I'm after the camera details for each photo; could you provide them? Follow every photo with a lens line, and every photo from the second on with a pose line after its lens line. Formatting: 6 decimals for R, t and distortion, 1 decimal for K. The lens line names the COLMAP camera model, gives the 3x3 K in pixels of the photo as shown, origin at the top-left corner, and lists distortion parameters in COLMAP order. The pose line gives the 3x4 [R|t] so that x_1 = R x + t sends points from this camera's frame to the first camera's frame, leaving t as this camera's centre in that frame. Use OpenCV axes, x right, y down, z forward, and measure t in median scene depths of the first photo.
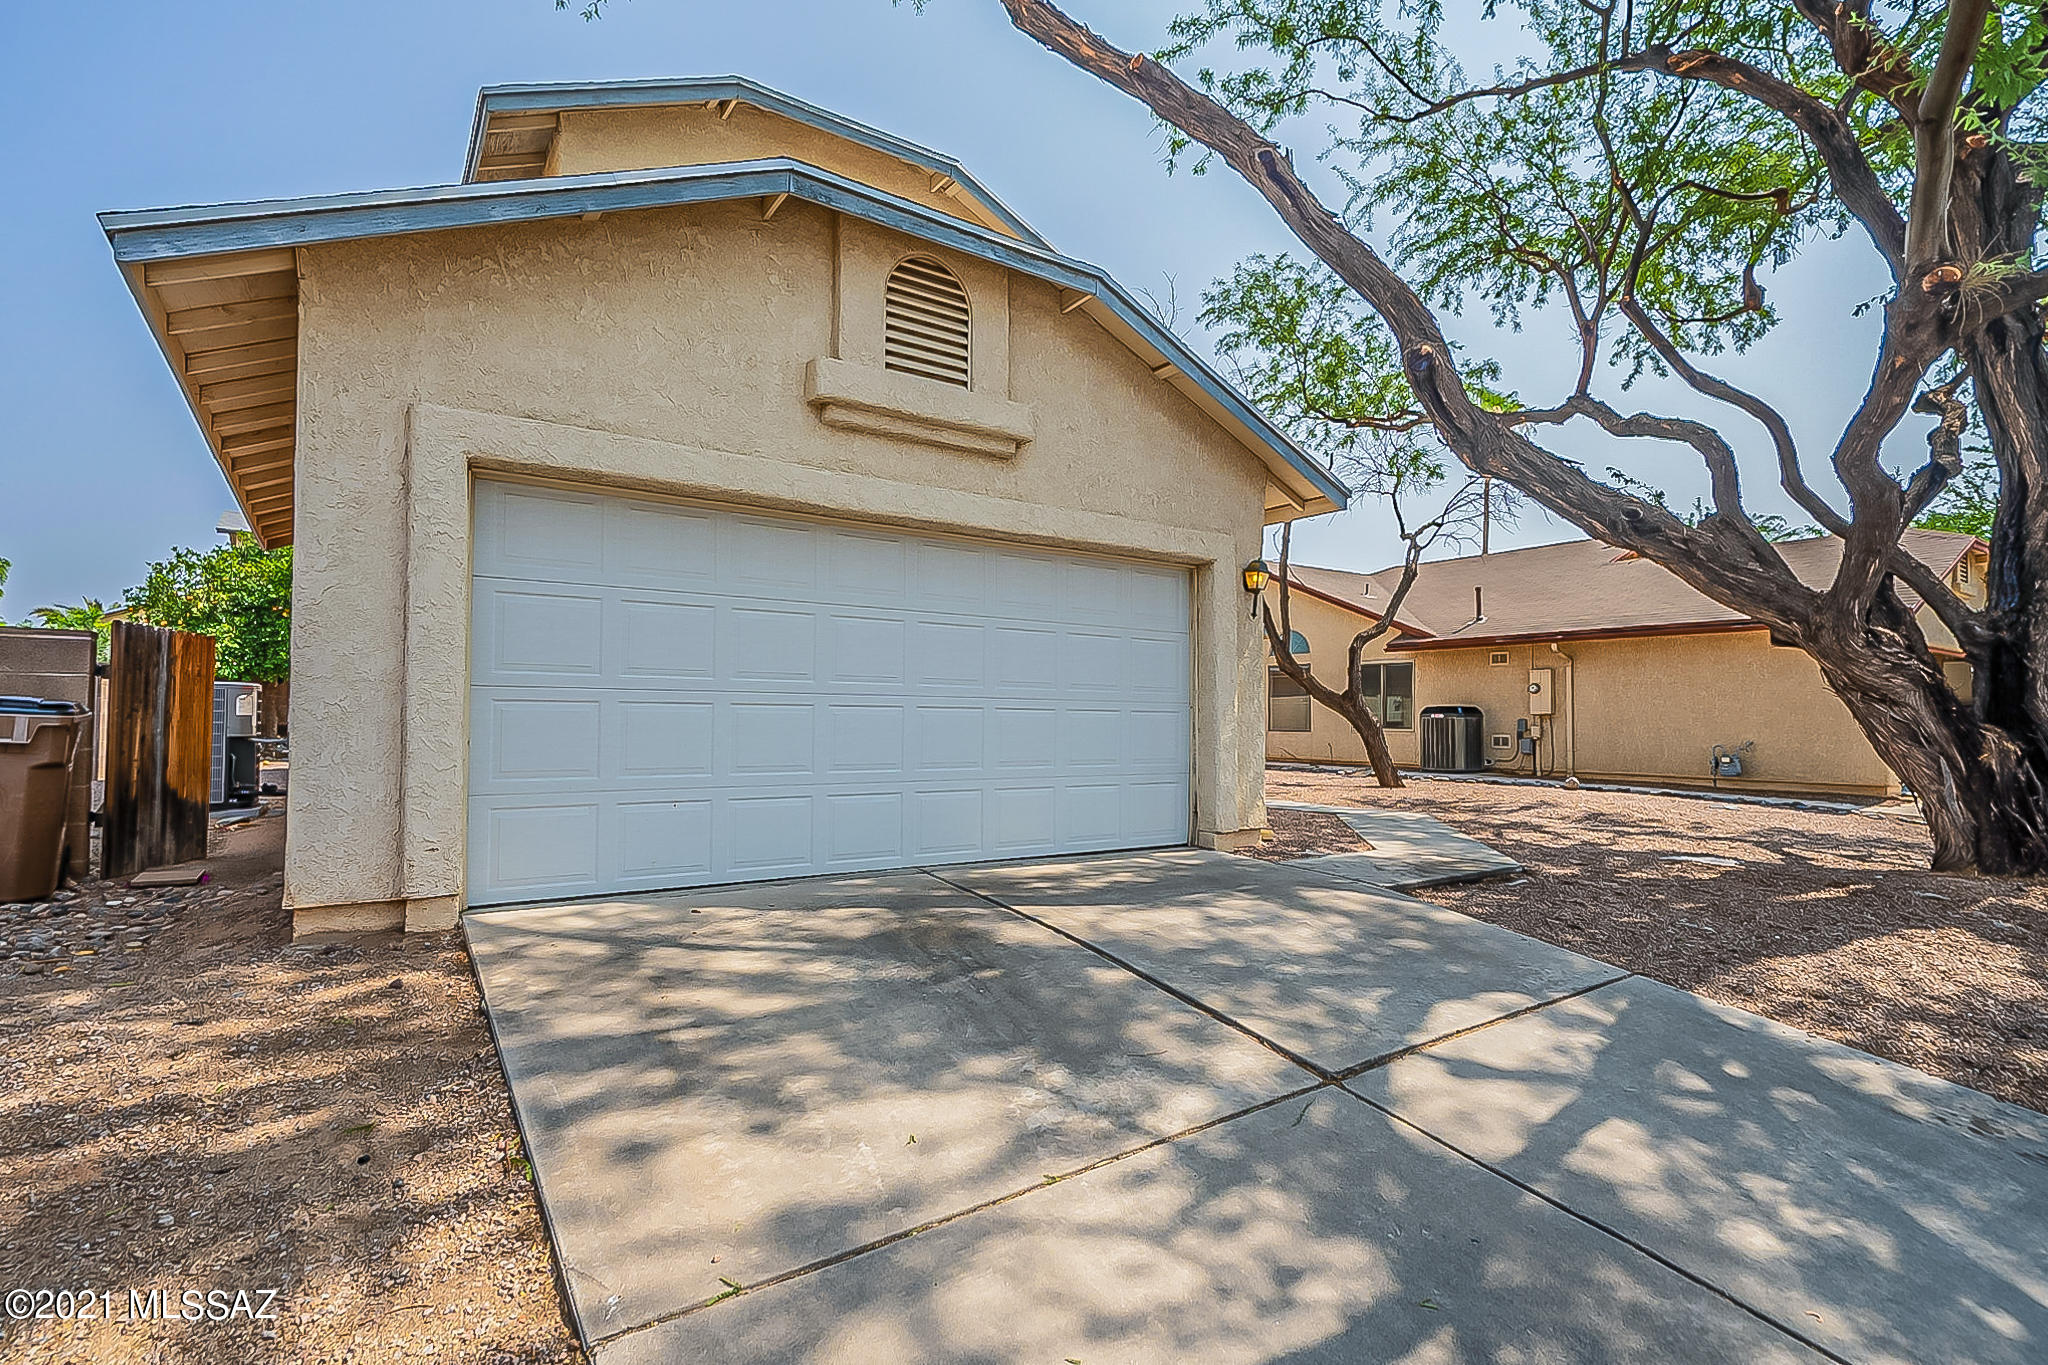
lens RADIAL K [[966.9, 0, 1030.3], [0, 966.9, 659.9], [0, 0, 1]] dist [-0.001025, 0.000155]
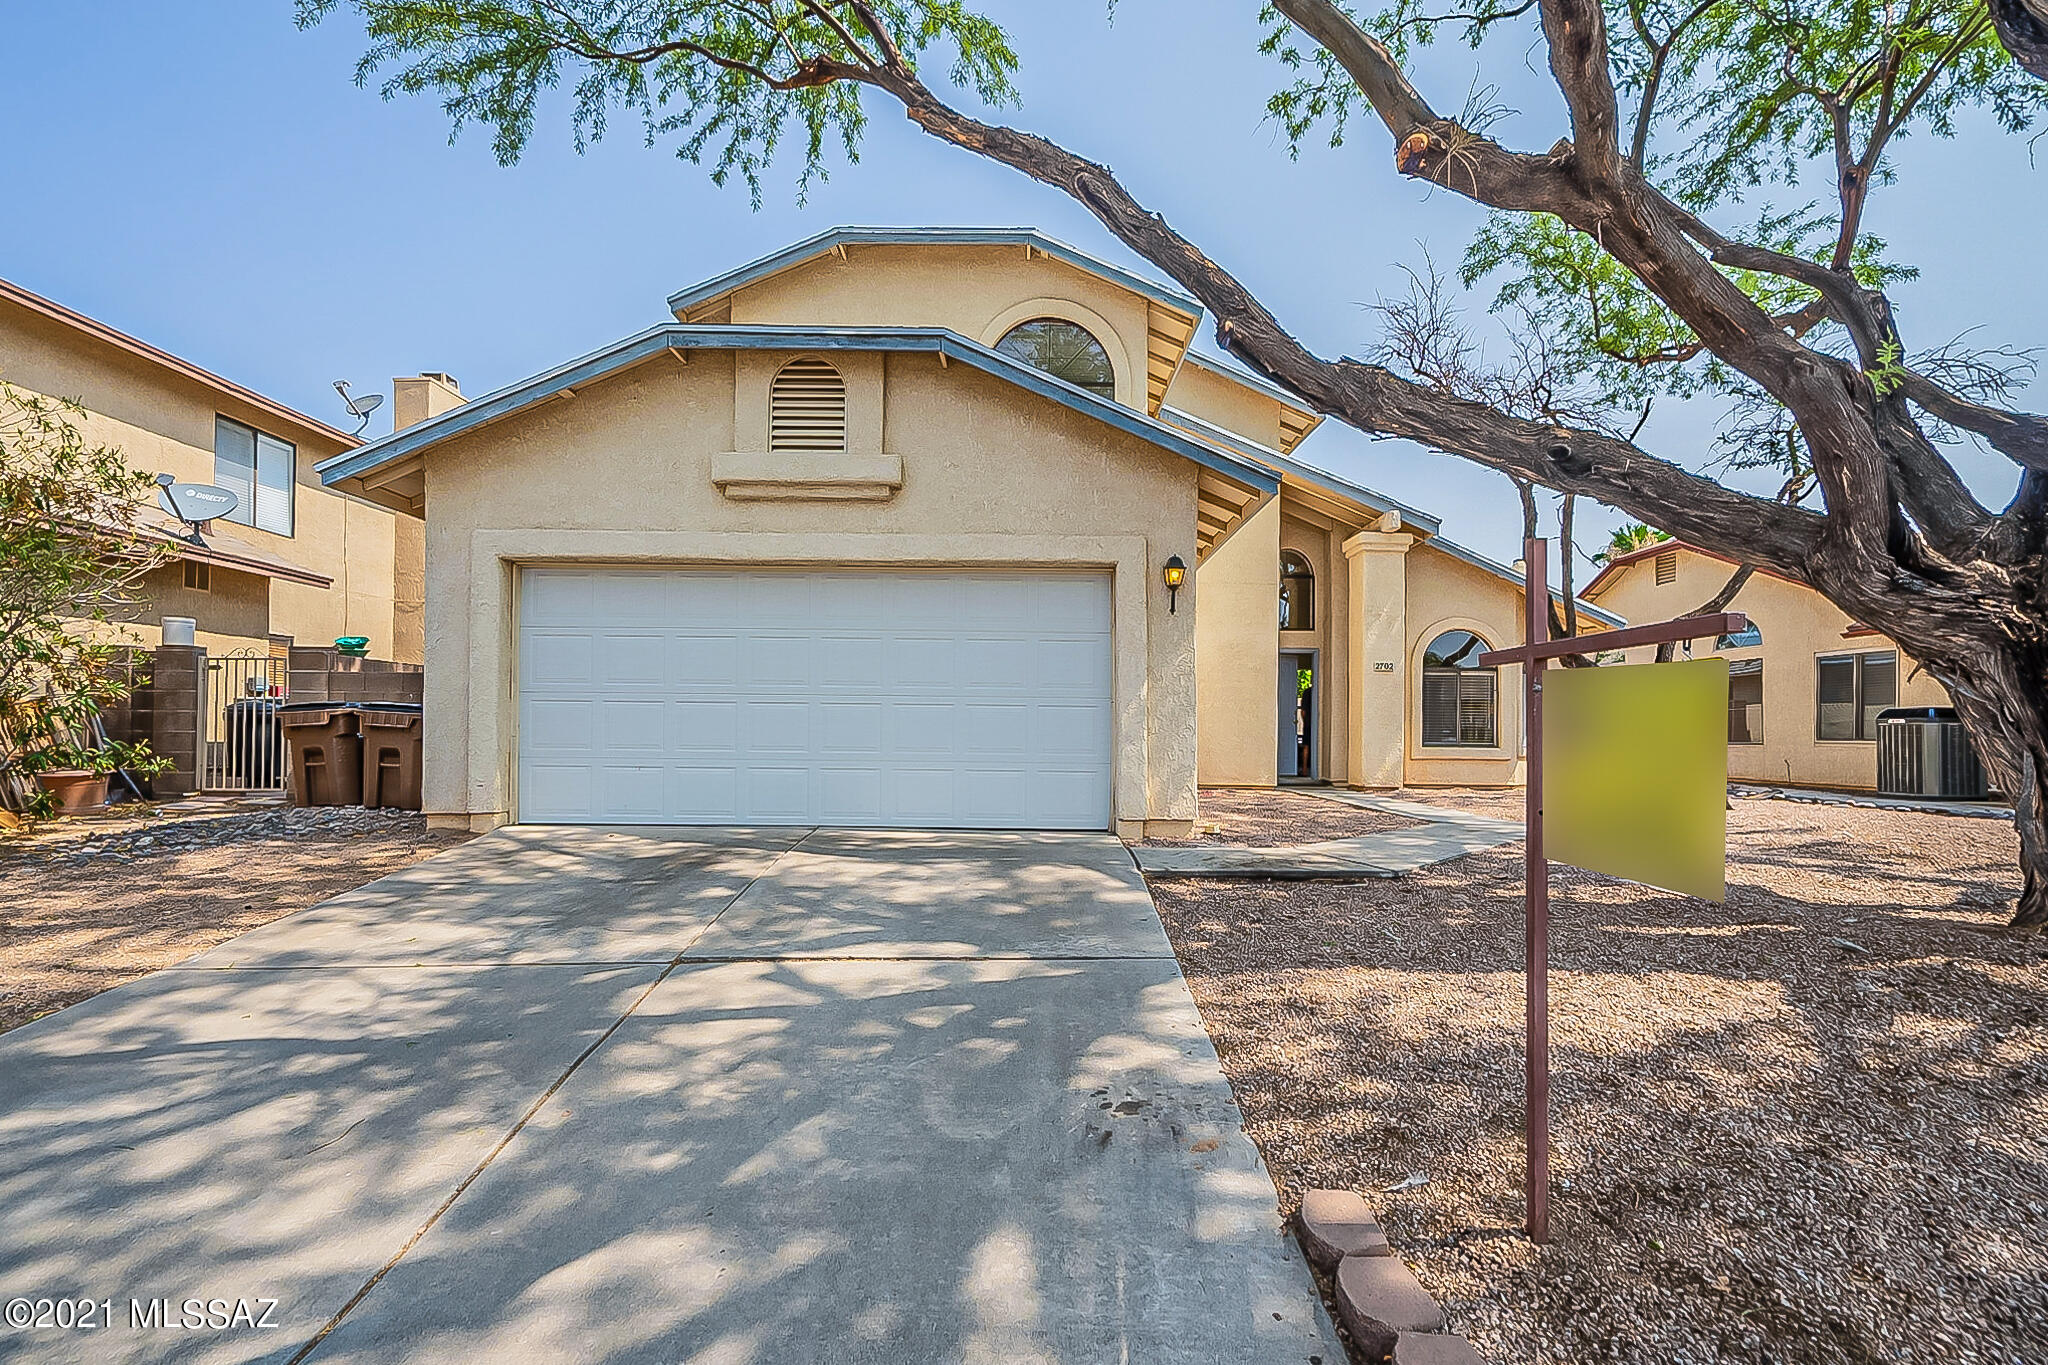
lens RADIAL K [[936.4, 0, 1025.2], [0, 936.4, 690.1], [0, 0, 1]] dist [-0.001780, 0.000470]
pose [[0.825918, -0.027329, -0.563128, 0.889812], [0.031898, 0.999490, -0.001723, 0.045359], [0.562888, -0.016540, 0.826368, 0.125593]]
